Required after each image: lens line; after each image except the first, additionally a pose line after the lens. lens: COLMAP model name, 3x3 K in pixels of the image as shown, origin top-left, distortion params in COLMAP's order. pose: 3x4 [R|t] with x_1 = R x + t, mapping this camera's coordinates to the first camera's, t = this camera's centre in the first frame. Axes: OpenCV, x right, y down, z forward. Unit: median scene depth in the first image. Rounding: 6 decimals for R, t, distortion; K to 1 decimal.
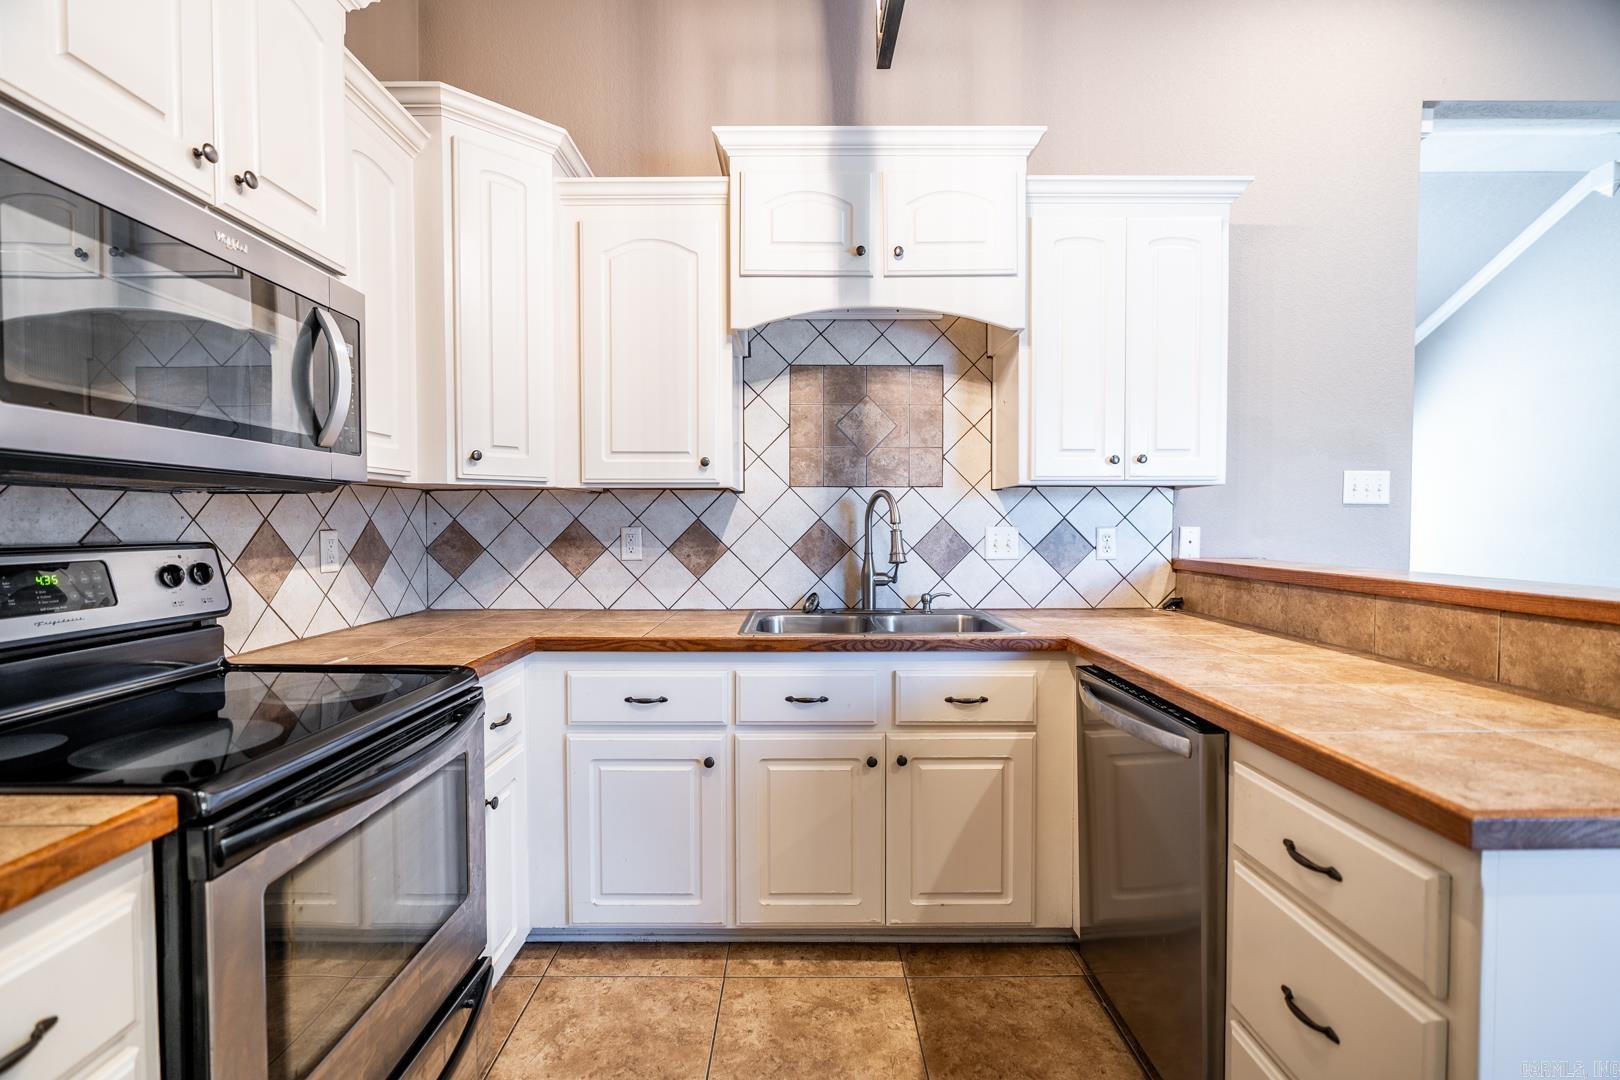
lens RADIAL K [[738.0, 0, 806.5], [0, 738.0, 544.2], [0, 0, 1]] dist [-0.011200, 0.003075]
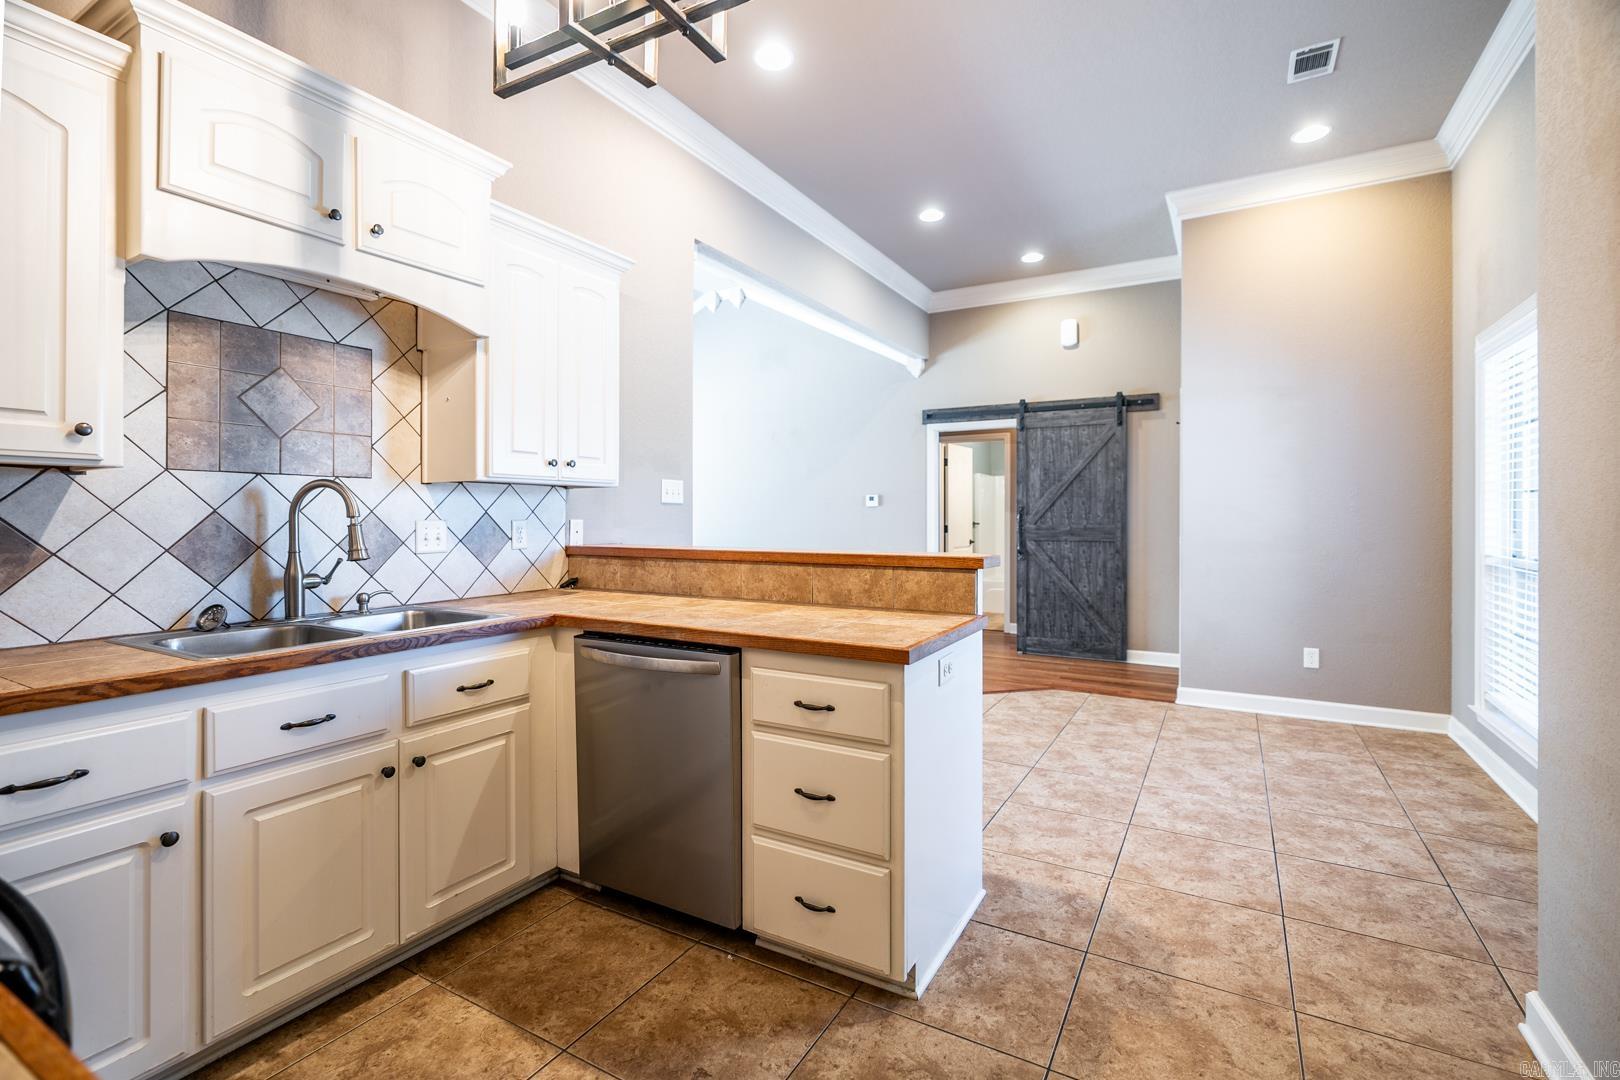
lens RADIAL K [[738.0, 0, 831.7], [0, 738.0, 512.3], [0, 0, 1]] dist [-0.011200, 0.003075]
pose [[0.474625, 0.005499, 0.880171, -0.415110], [0.024563, 0.999508, -0.019490, -0.001995], [-0.879845, 0.030870, 0.474256, 0.048751]]
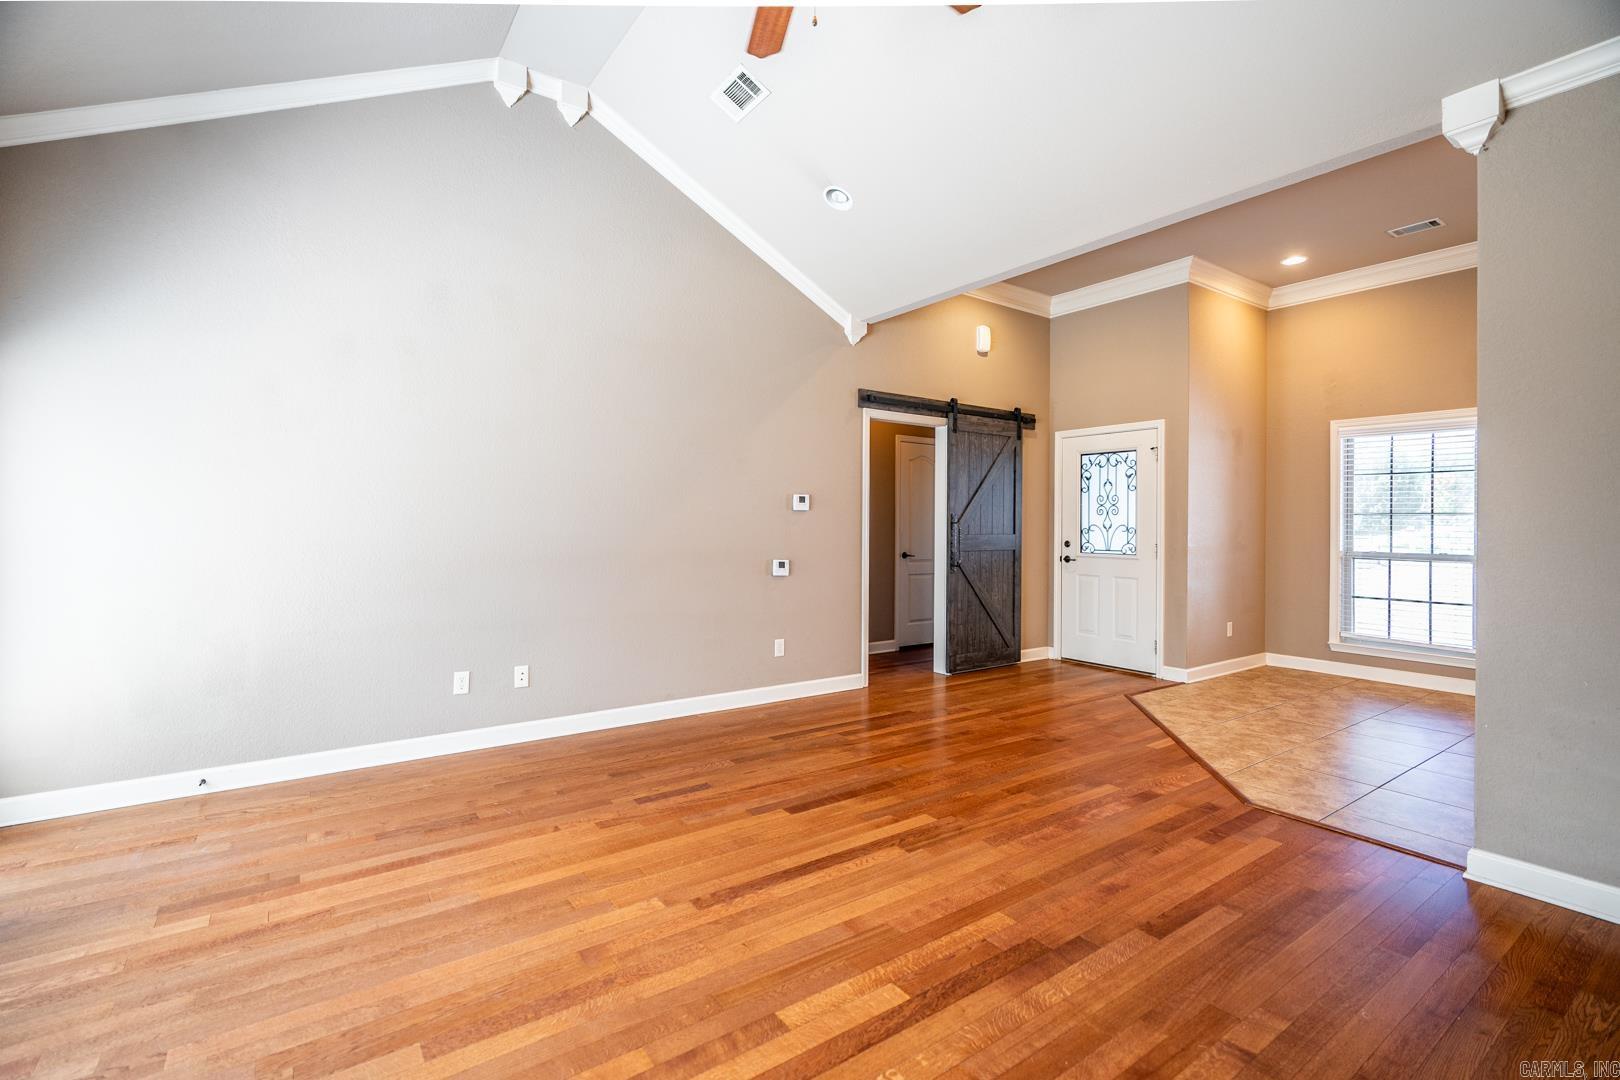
lens RADIAL K [[738.0, 0, 793.9], [0, 738.0, 513.7], [0, 0, 1]] dist [-0.011200, 0.003075]
pose [[-0.562924, 0.003385, 0.826502, 0.603673], [0.015349, 0.999862, 0.006359, -0.091513], [-0.826366, 0.016266, -0.562898, 2.731620]]
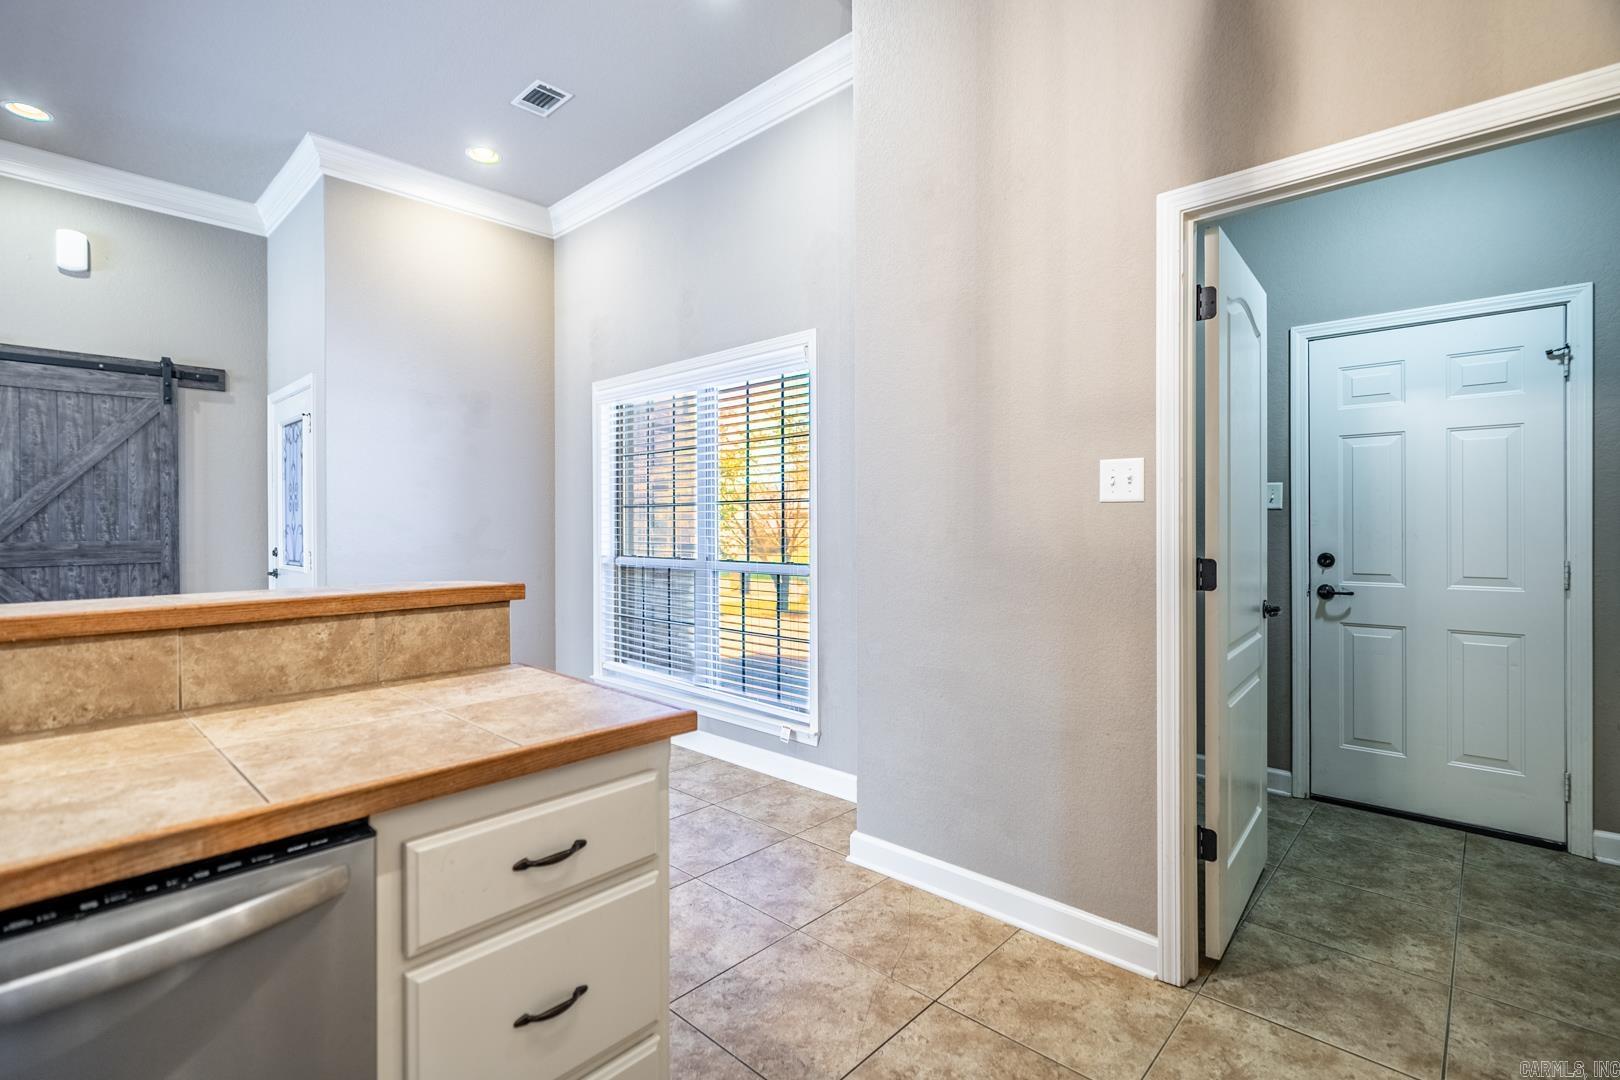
lens RADIAL K [[738.0, 0, 812.1], [0, 738.0, 531.0], [0, 0, 1]] dist [-0.011200, 0.003075]
pose [[-0.740551, -0.002688, 0.671995, -0.140434], [0.023081, 0.999300, 0.029433, -0.023391], [-0.671604, 0.037307, -0.739971, 0.701417]]
